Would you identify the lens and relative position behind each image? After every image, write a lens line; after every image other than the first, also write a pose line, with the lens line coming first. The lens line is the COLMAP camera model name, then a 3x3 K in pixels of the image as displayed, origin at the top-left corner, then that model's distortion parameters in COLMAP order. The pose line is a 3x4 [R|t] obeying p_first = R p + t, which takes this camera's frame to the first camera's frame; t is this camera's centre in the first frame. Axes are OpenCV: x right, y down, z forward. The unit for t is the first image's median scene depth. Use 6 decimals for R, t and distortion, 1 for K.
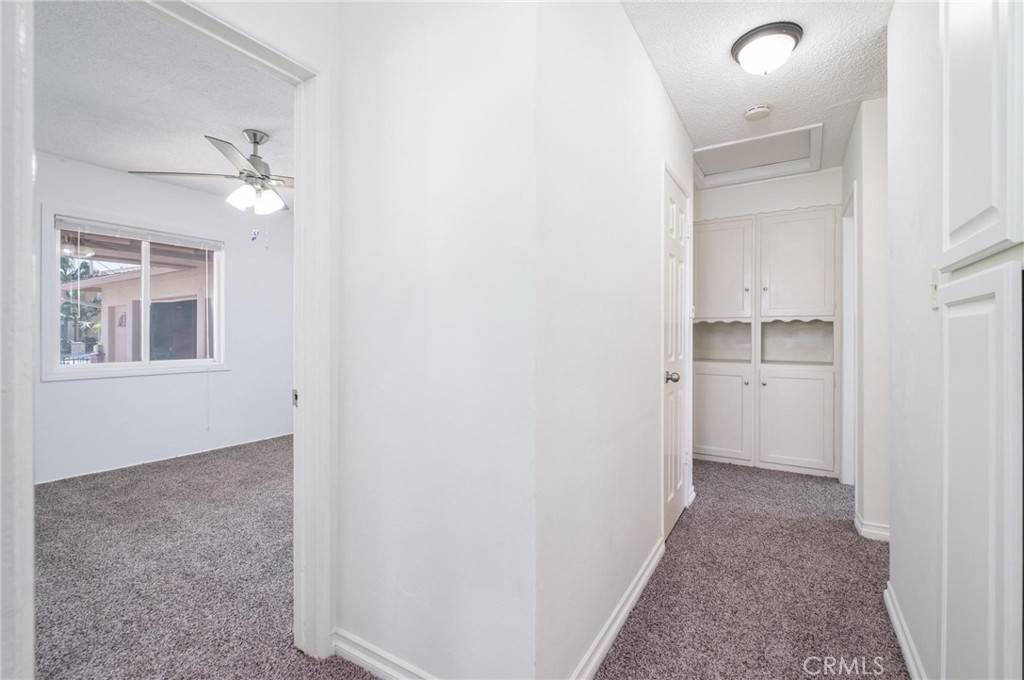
lens RADIAL K [[442.6, 0, 524.3], [0, 442.6, 335.3], [0, 0, 1]] dist [-0.011864, -0.000334]
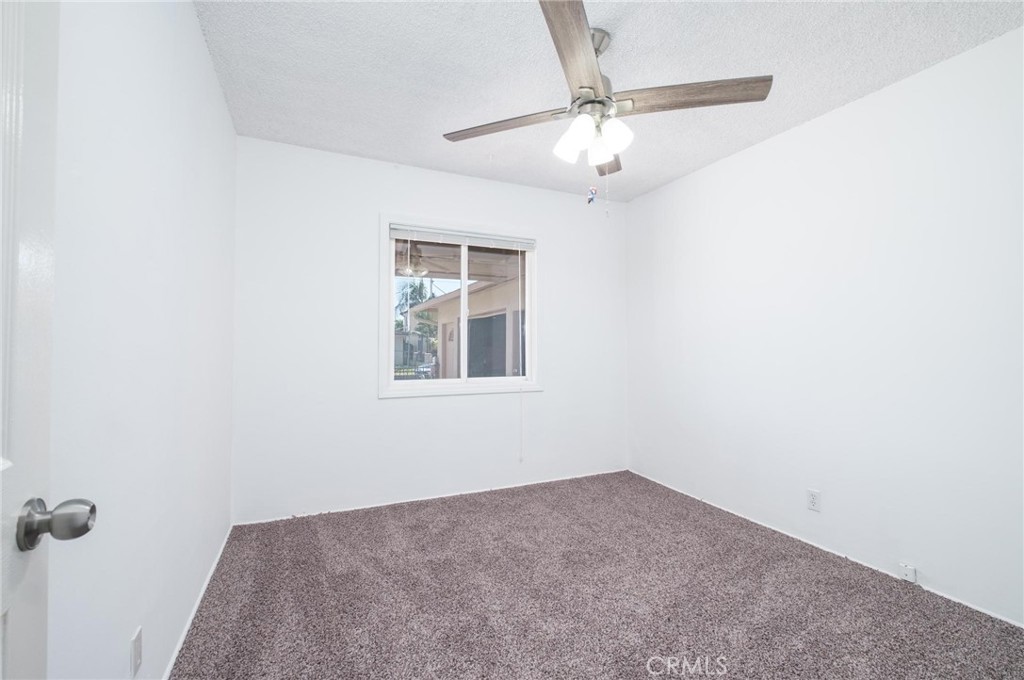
lens RADIAL K [[442.6, 0, 524.3], [0, 442.6, 335.3], [0, 0, 1]] dist [-0.011864, -0.000334]
pose [[0.832365, -0.017061, -0.553965, -0.262771], [0.001077, 0.999574, -0.029167, -0.002621], [0.554227, 0.023681, 0.832029, 0.318952]]
